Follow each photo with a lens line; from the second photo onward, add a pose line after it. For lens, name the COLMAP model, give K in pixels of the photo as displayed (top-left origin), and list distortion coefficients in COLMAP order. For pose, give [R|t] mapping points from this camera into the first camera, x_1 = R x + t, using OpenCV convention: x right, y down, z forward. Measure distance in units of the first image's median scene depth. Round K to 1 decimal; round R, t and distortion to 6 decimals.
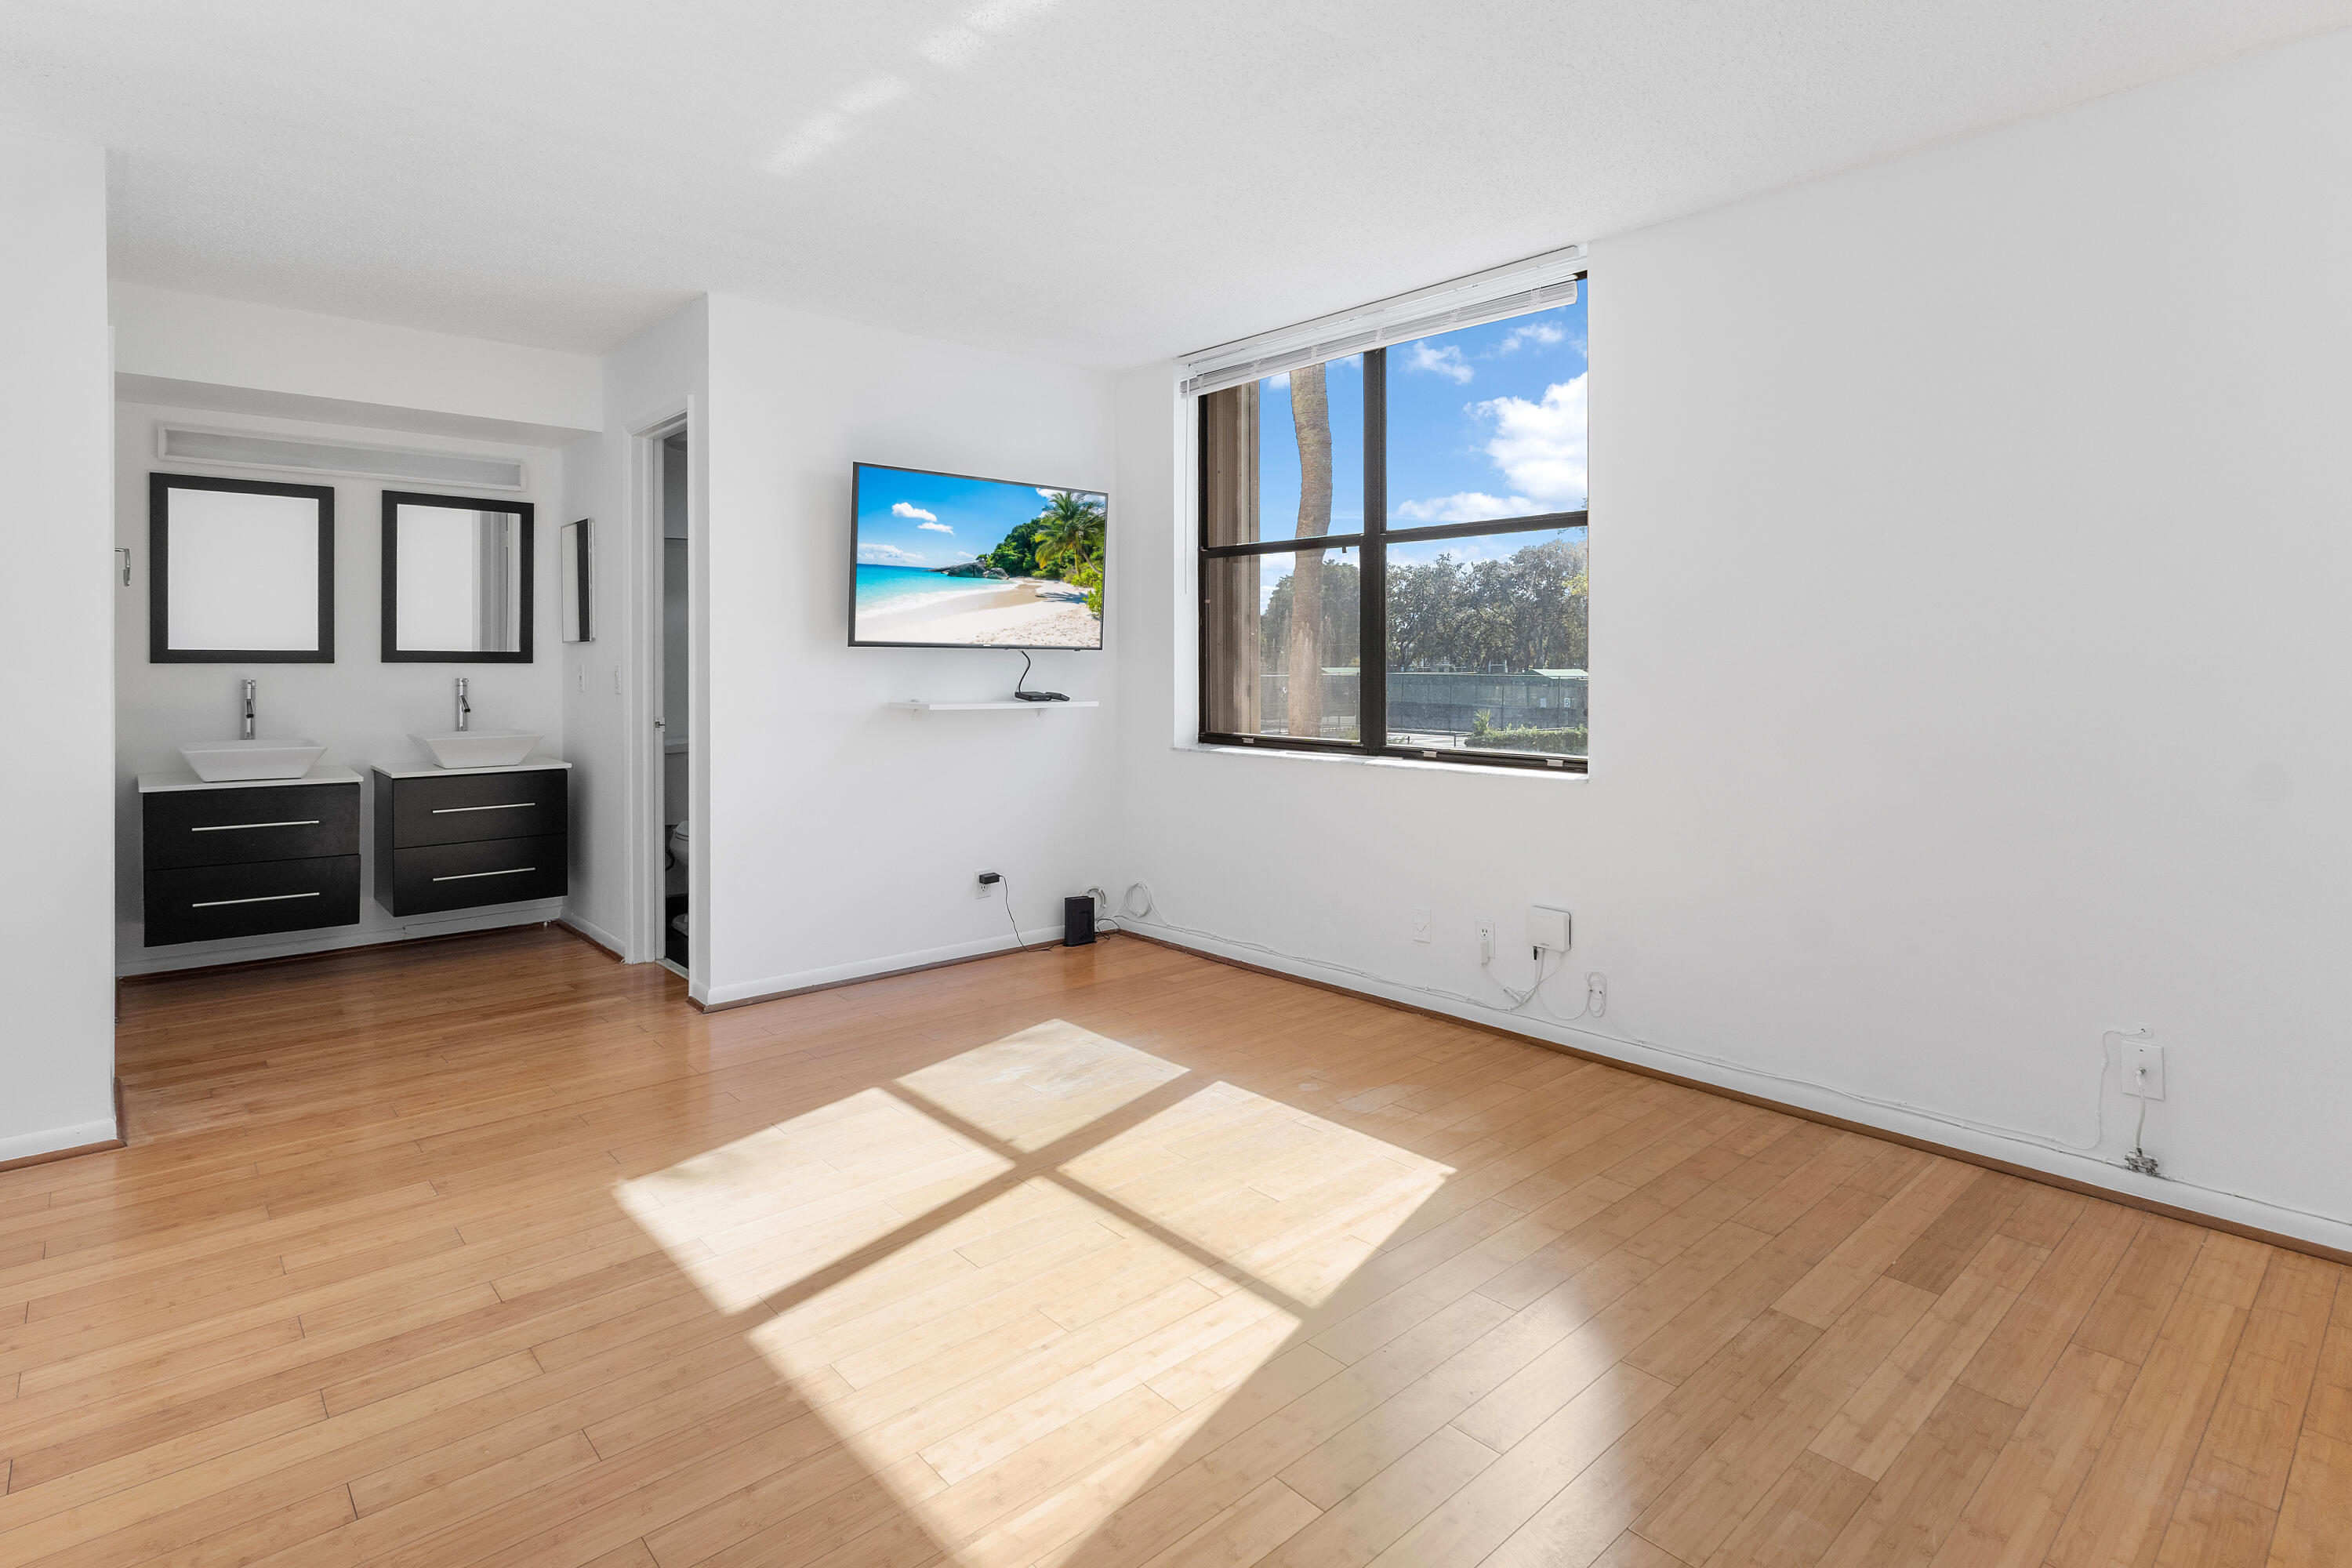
lens RADIAL K [[1178.0, 0, 1176.3], [0, 1178.0, 669.1], [0, 0, 1]] dist [0.001601, -0.000069]
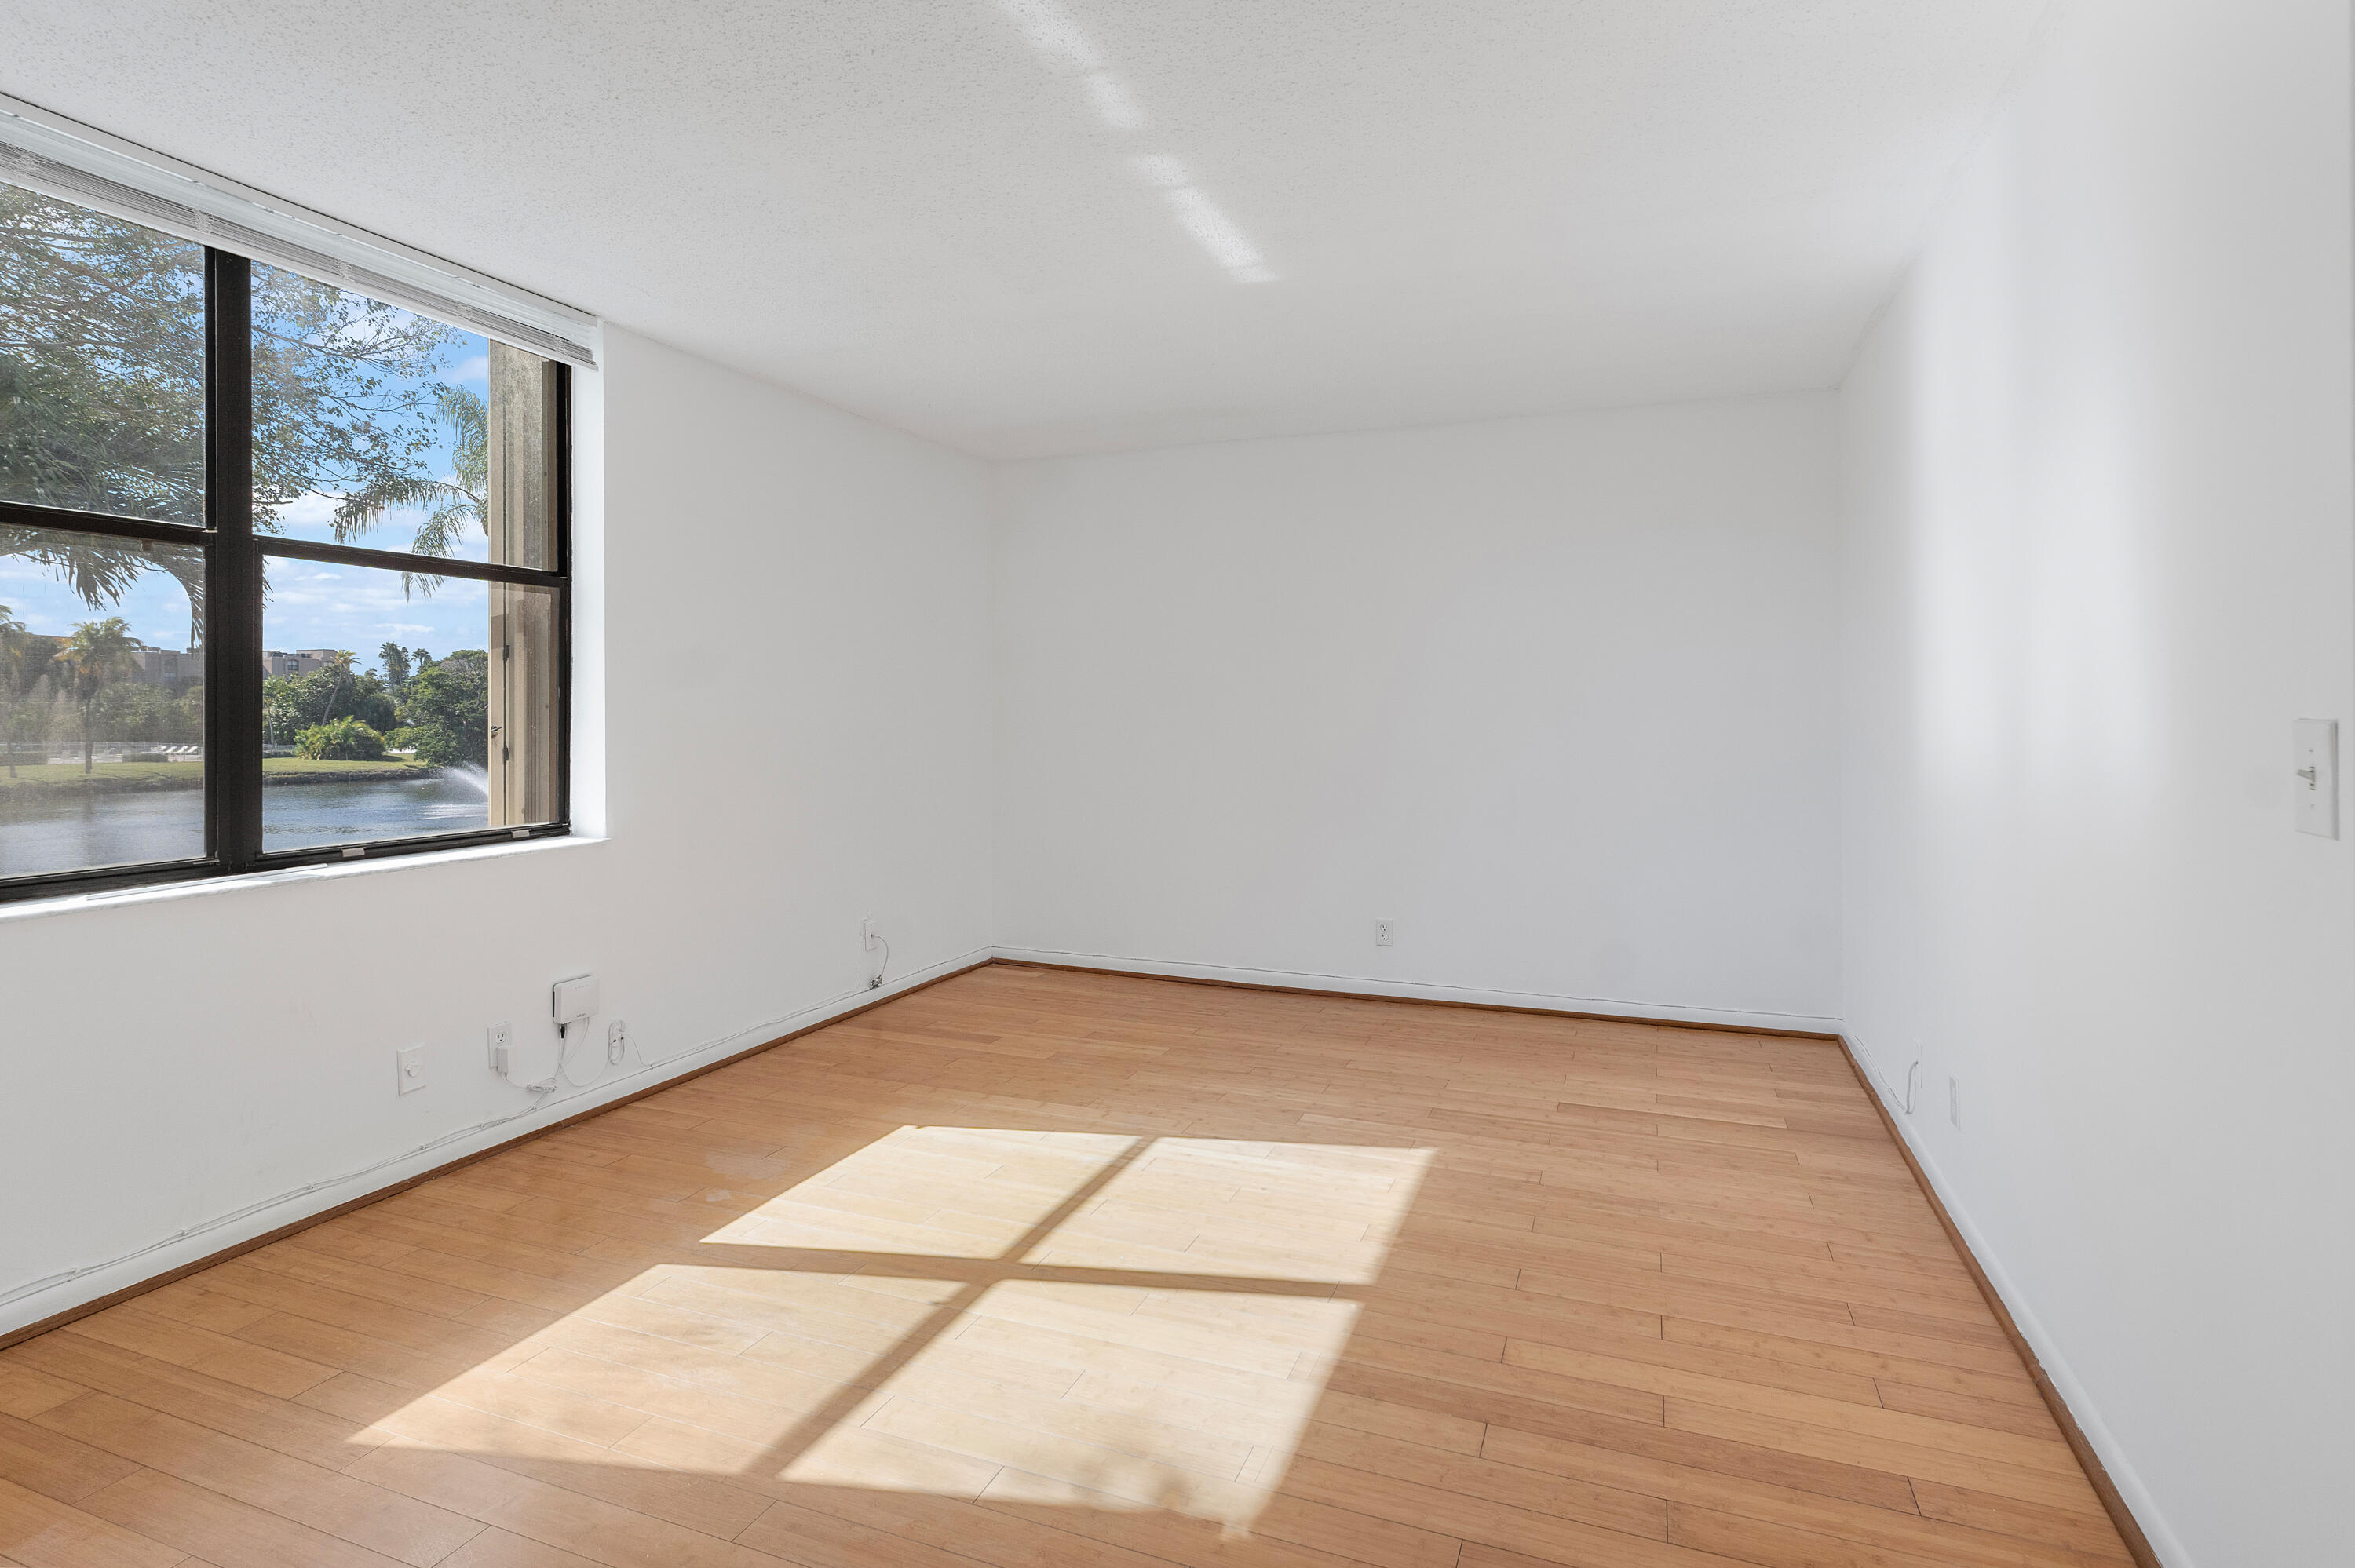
lens RADIAL K [[1172.2, 0, 1192.0], [0, 1172.2, 712.9], [0, 0, 1]] dist [0.001059, 0.000142]
pose [[-0.451079, 0.000376, 0.892484, -1.170953], [0.006162, 0.999977, 0.002694, -0.024702], [-0.892463, 0.006715, -0.451071, 1.469062]]
